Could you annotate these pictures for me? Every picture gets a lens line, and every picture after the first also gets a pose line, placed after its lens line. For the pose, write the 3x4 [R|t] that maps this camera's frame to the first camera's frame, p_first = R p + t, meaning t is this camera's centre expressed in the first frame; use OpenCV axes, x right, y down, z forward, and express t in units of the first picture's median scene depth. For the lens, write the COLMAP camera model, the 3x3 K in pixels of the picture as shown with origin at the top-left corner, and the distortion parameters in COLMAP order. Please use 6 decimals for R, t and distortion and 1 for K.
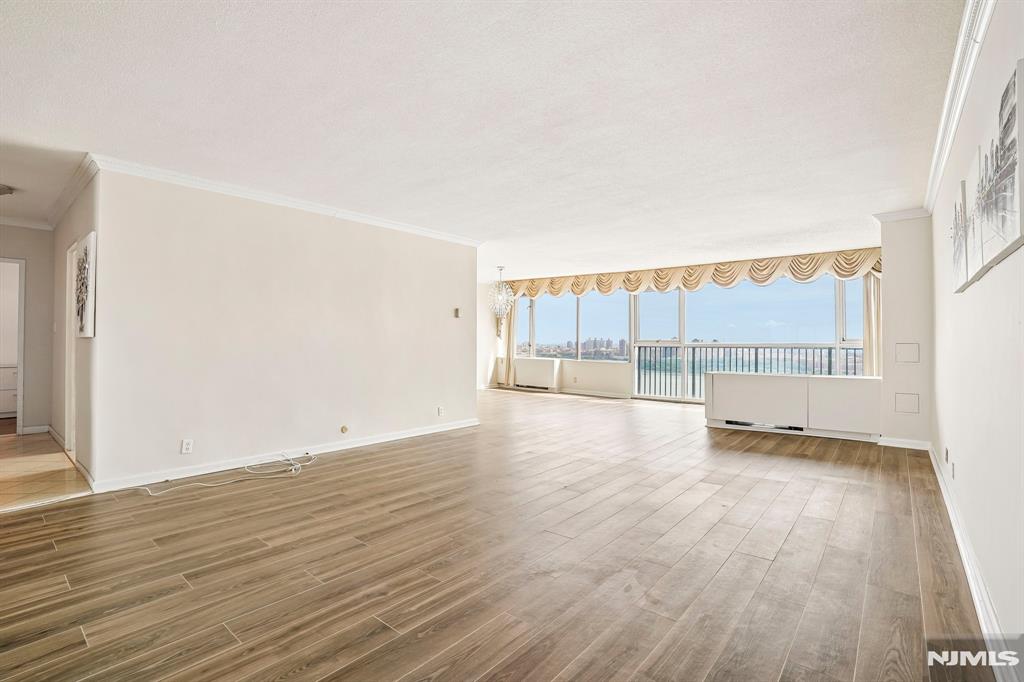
lens RADIAL K [[475.6, 0, 514.6], [0, 475.6, 339.7], [0, 0, 1]] dist [-0.084572, 0.033904]
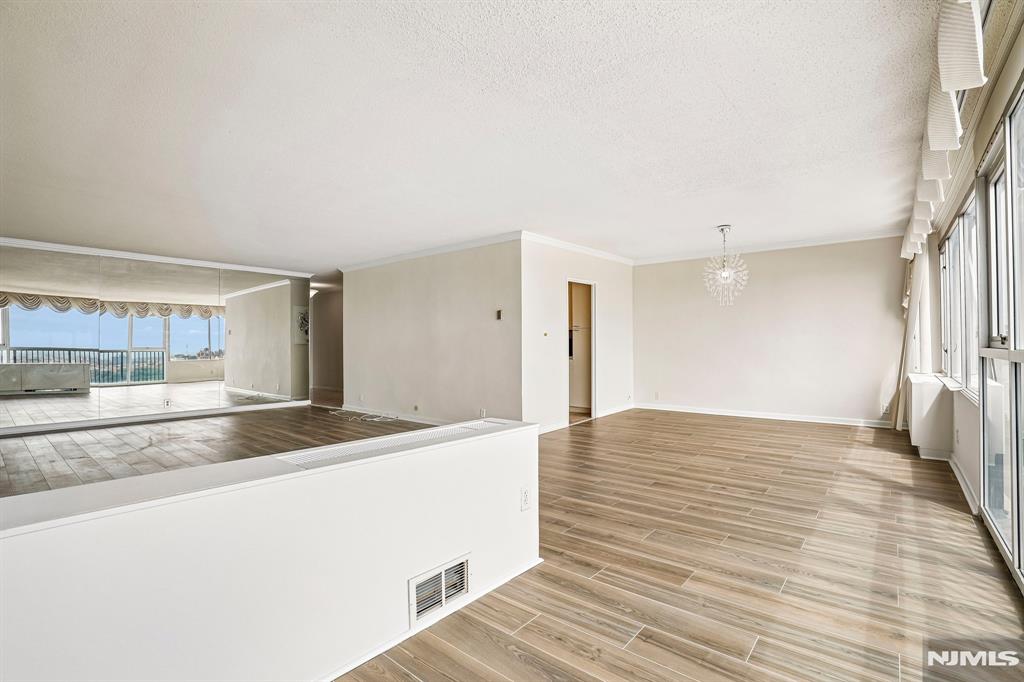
lens RADIAL K [[475.6, 0, 514.6], [0, 475.6, 339.7], [0, 0, 1]] dist [-0.084572, 0.033904]
pose [[0.007406, -0.012753, -0.999891, 0.646406], [0.010191, 0.999868, -0.012677, 0.004325], [0.999921, -0.010096, 0.007535, 0.788603]]
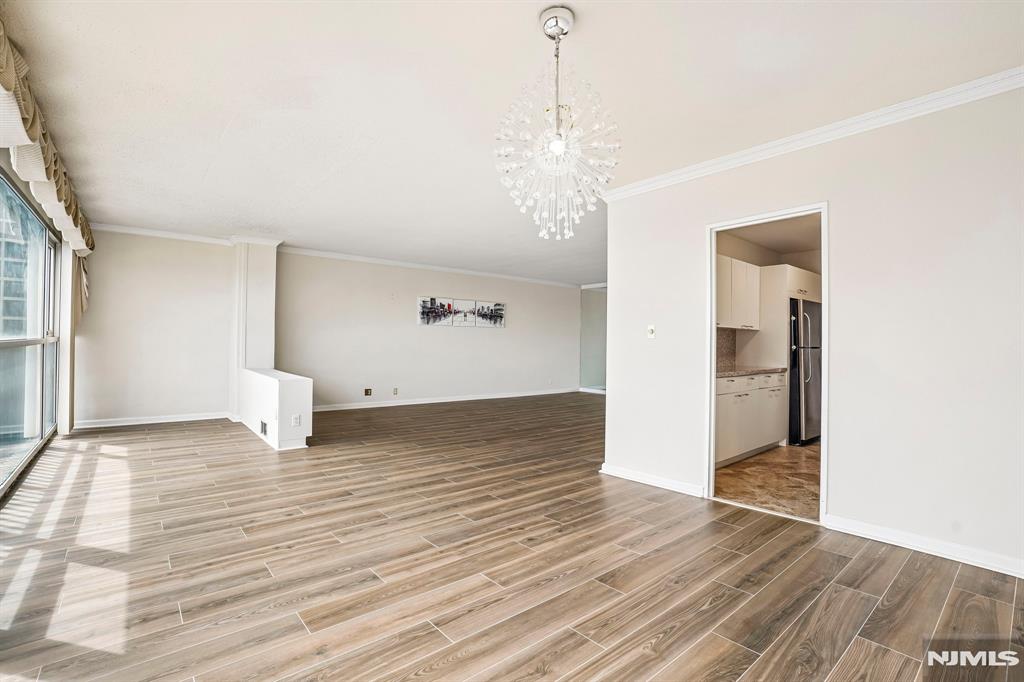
lens RADIAL K [[475.6, 0, 514.6], [0, 475.6, 339.7], [0, 0, 1]] dist [-0.084572, 0.033904]
pose [[-0.985471, -0.017401, 0.168949, -0.052549], [-0.018996, 0.999789, -0.007831, 0.002417], [-0.168777, -0.010927, -0.985594, 1.338016]]
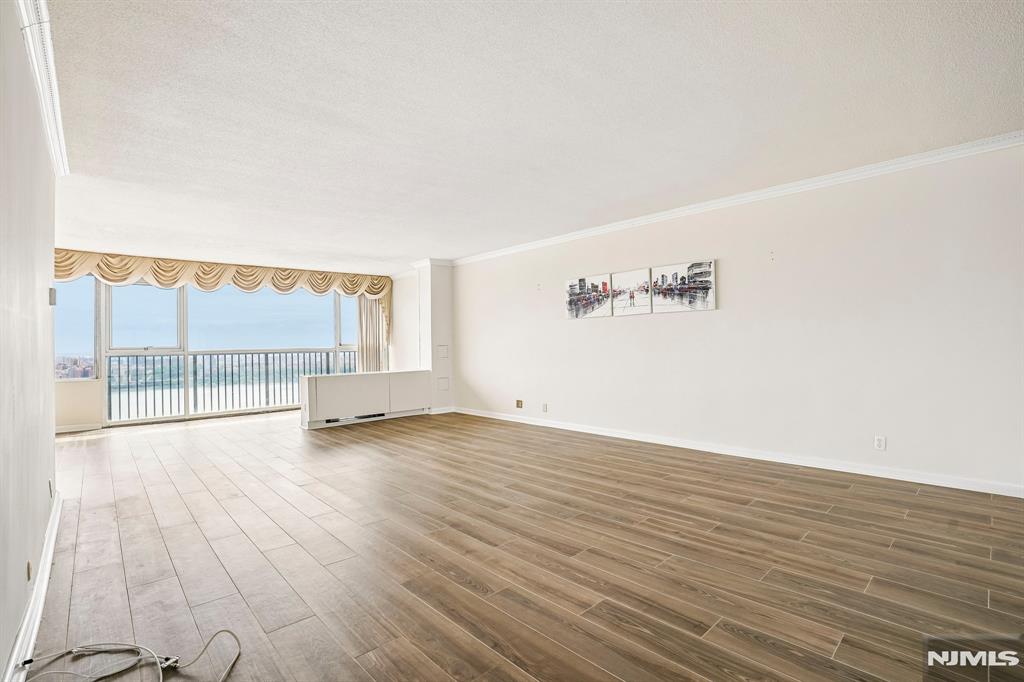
lens RADIAL K [[475.6, 0, 514.6], [0, 475.6, 339.7], [0, 0, 1]] dist [-0.084572, 0.033904]
pose [[0.123186, 0.004978, 0.992371, -0.425966], [0.013034, 0.999893, -0.006634, 0.001338], [-0.992298, 0.013751, 0.123108, 0.331813]]
